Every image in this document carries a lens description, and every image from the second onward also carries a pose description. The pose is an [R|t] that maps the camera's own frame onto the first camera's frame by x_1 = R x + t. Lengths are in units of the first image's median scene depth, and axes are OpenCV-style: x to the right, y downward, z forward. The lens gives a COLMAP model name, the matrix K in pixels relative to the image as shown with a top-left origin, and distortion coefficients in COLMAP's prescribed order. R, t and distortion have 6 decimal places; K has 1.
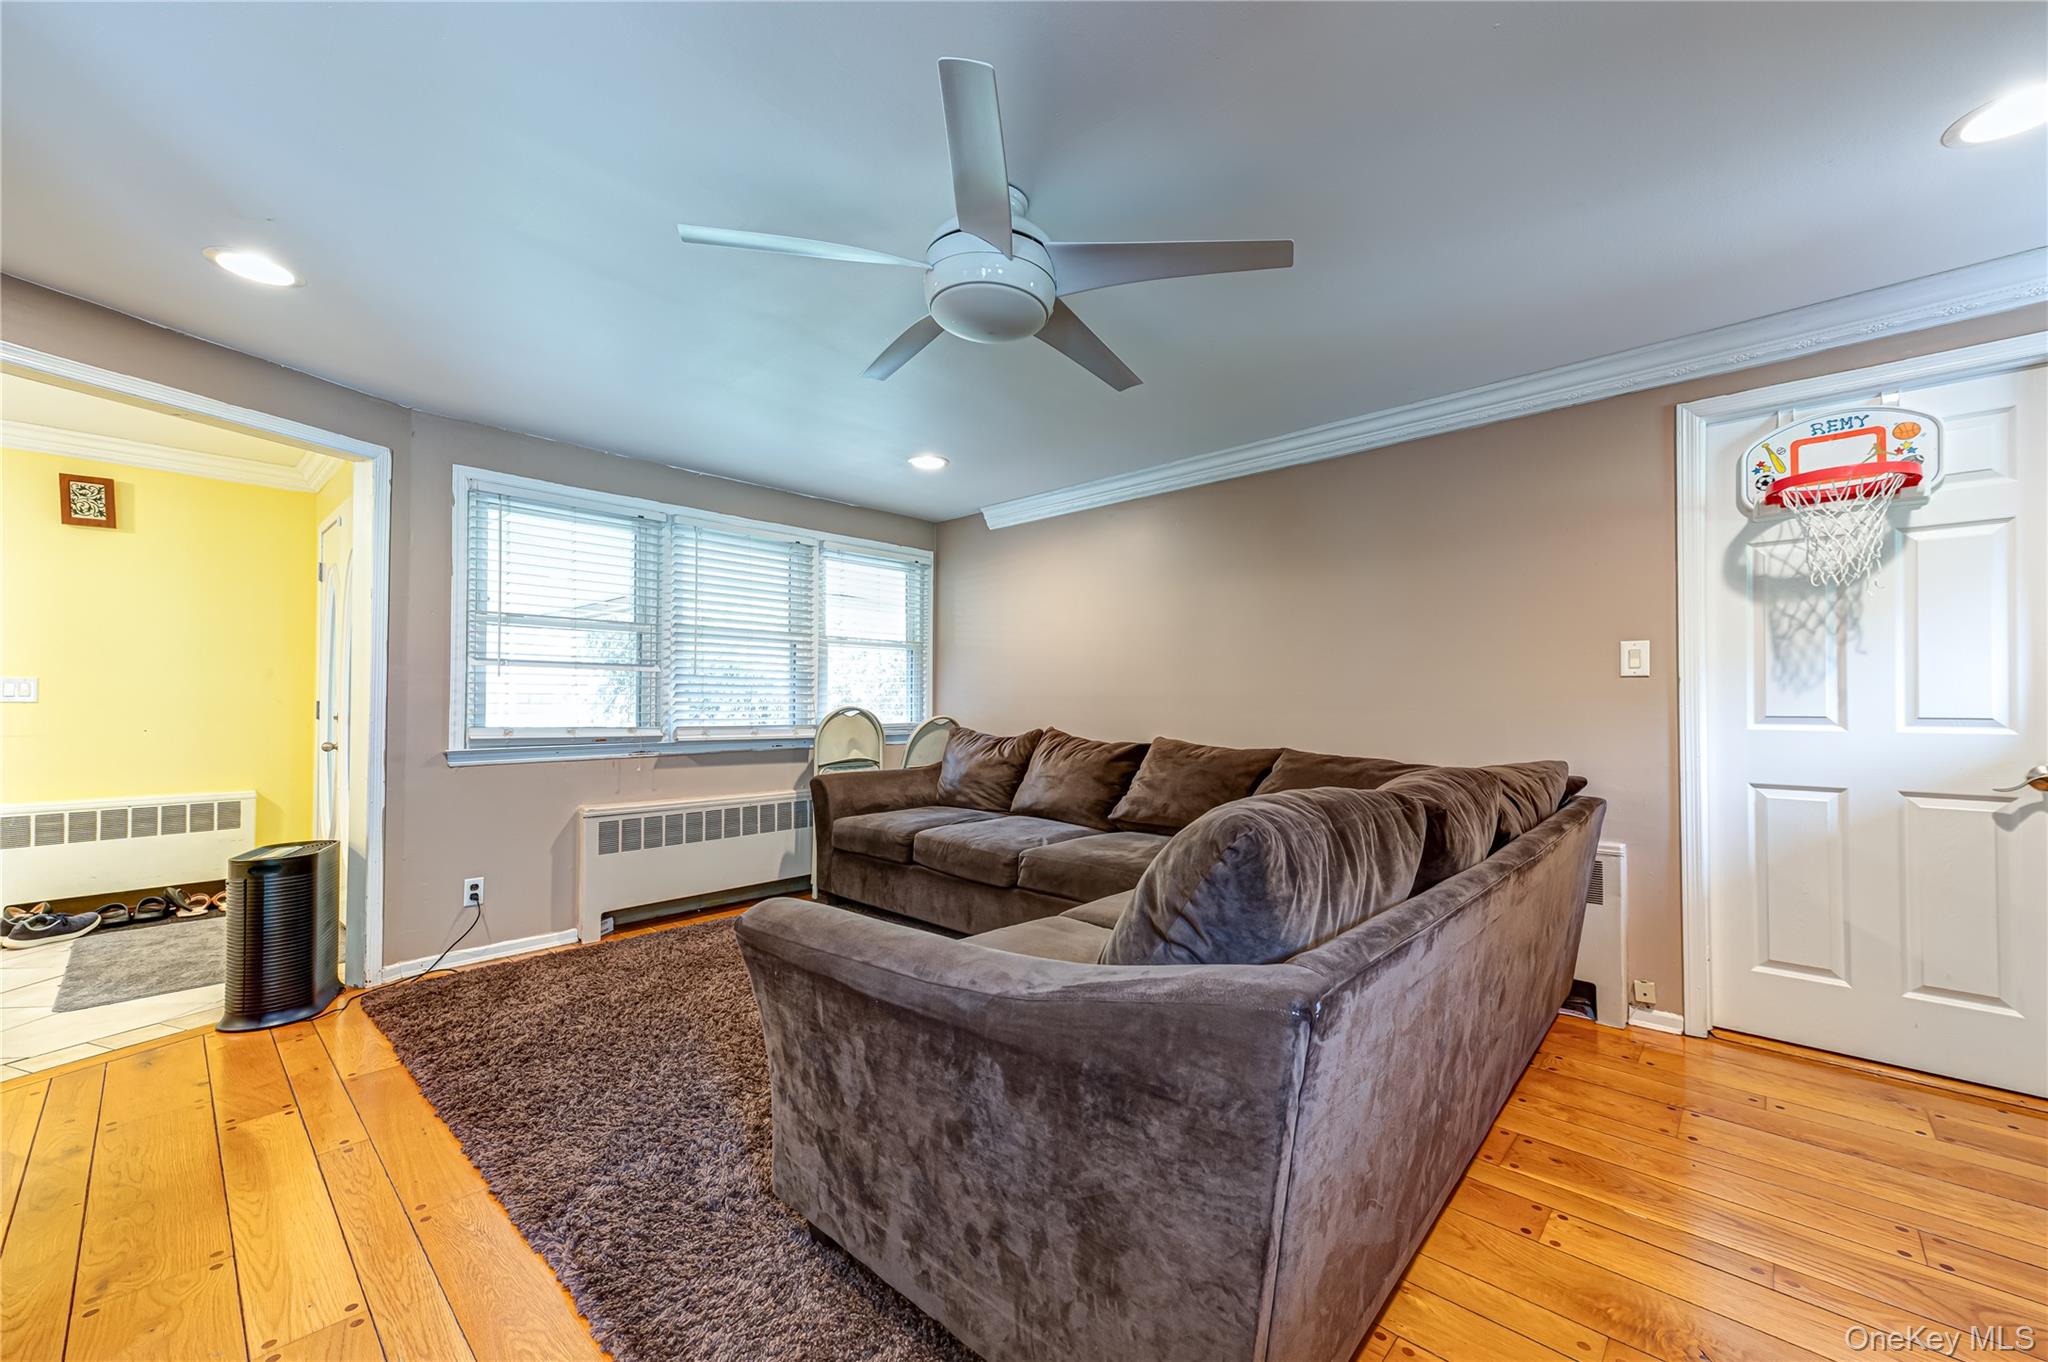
lens RADIAL K [[798.8, 0, 1020.8], [0, 798.8, 692.0], [0, 0, 1]] dist [0.018212, 0.000104]
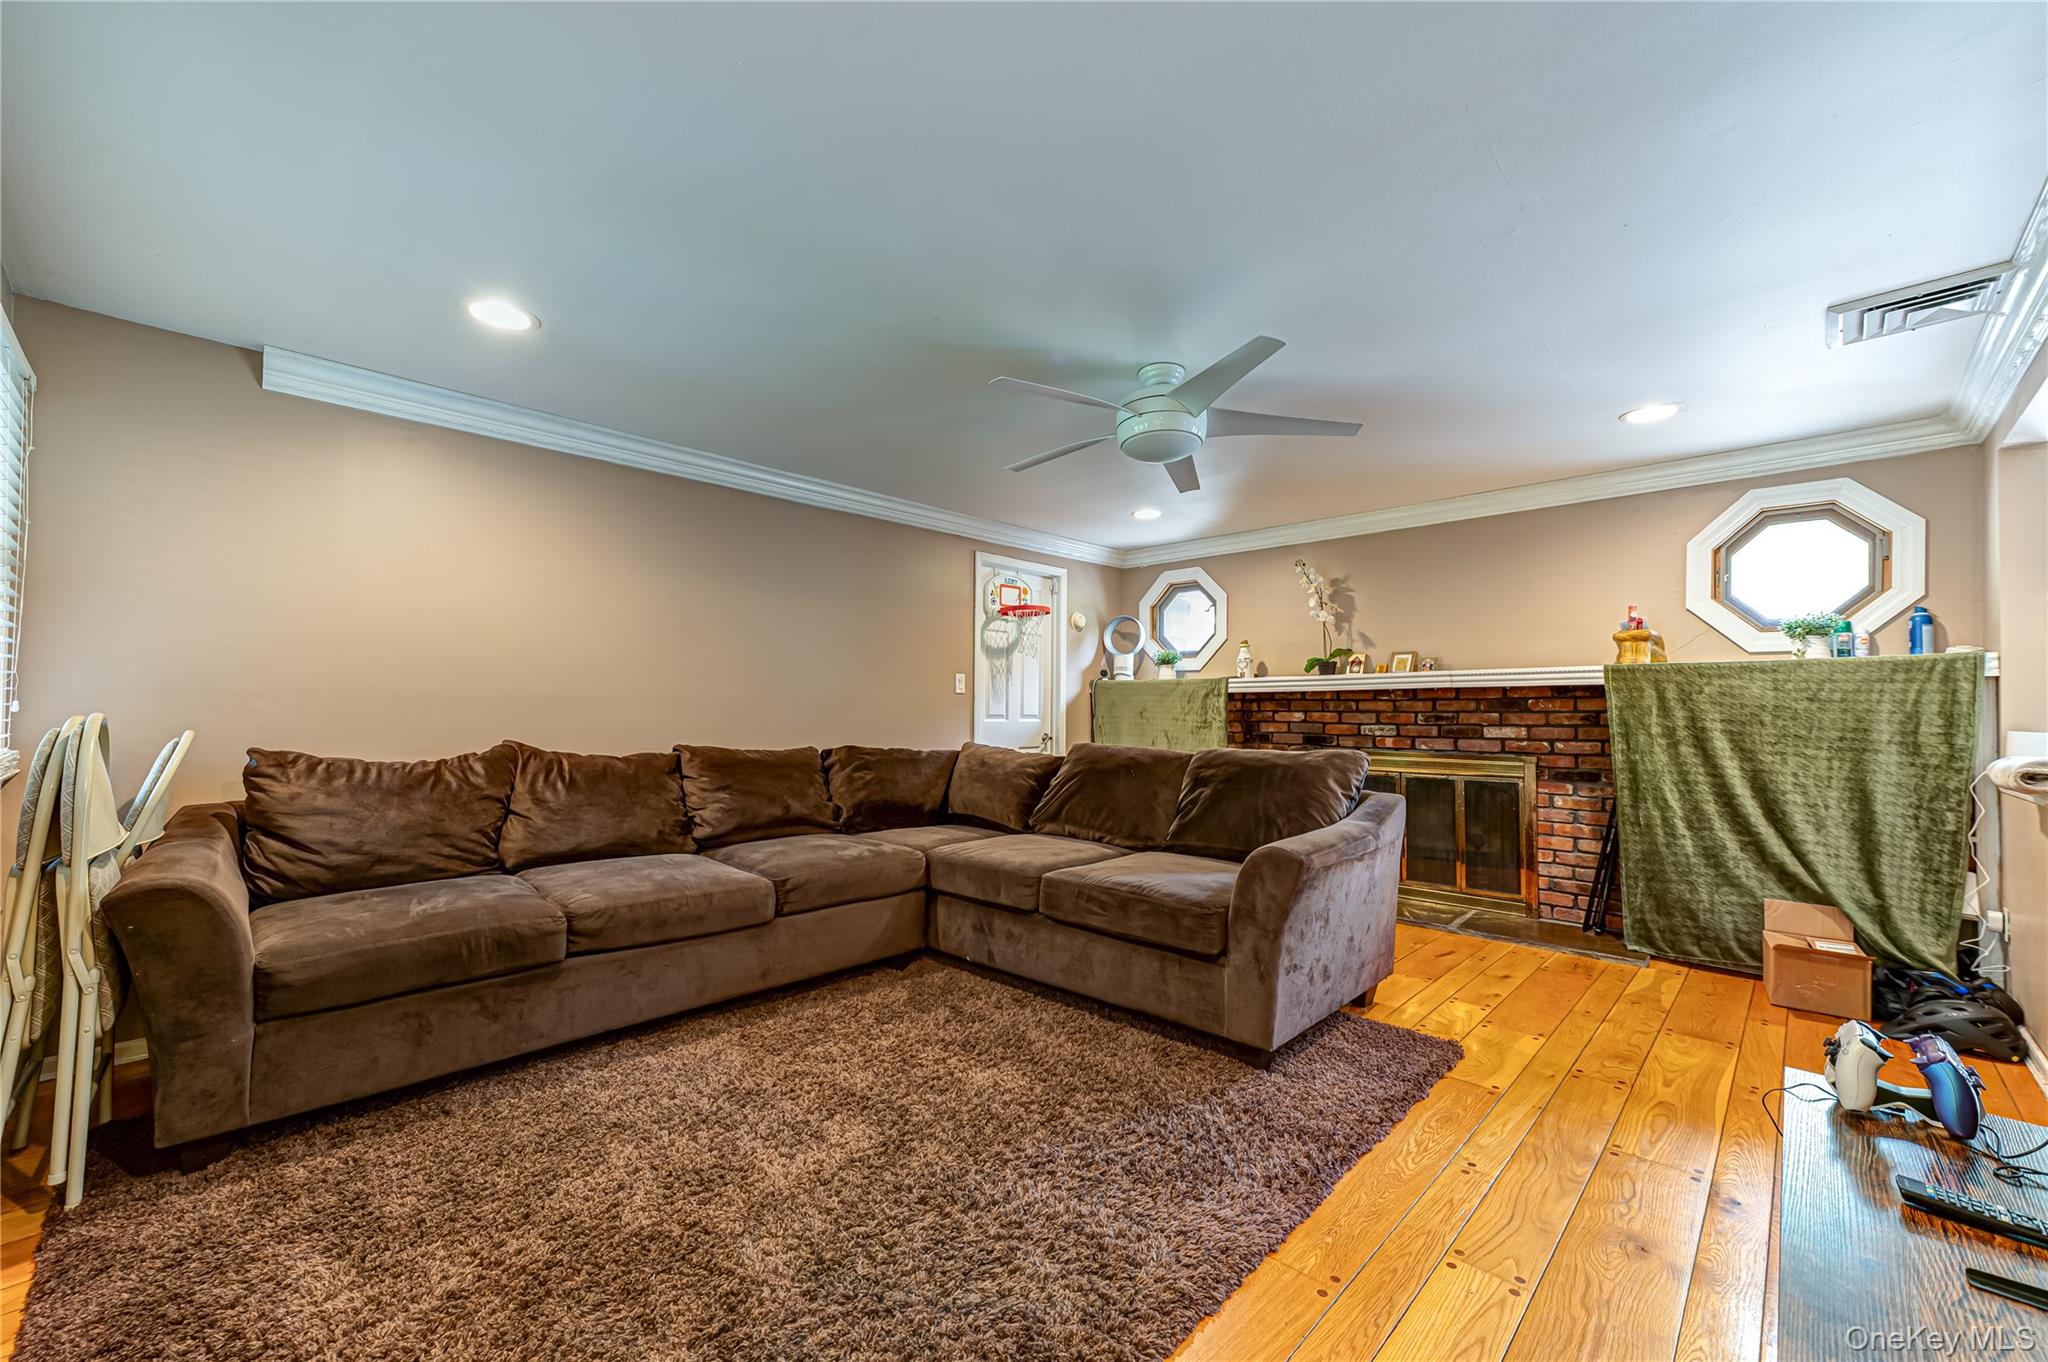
lens RADIAL K [[798.8, 0, 1020.8], [0, 798.8, 692.0], [0, 0, 1]] dist [0.018212, 0.000104]
pose [[0.022073, 0.025780, 0.999424, -1.018617], [-0.009469, 0.999628, -0.025576, 0.021701], [-0.999712, -0.008899, 0.022309, 0.825604]]
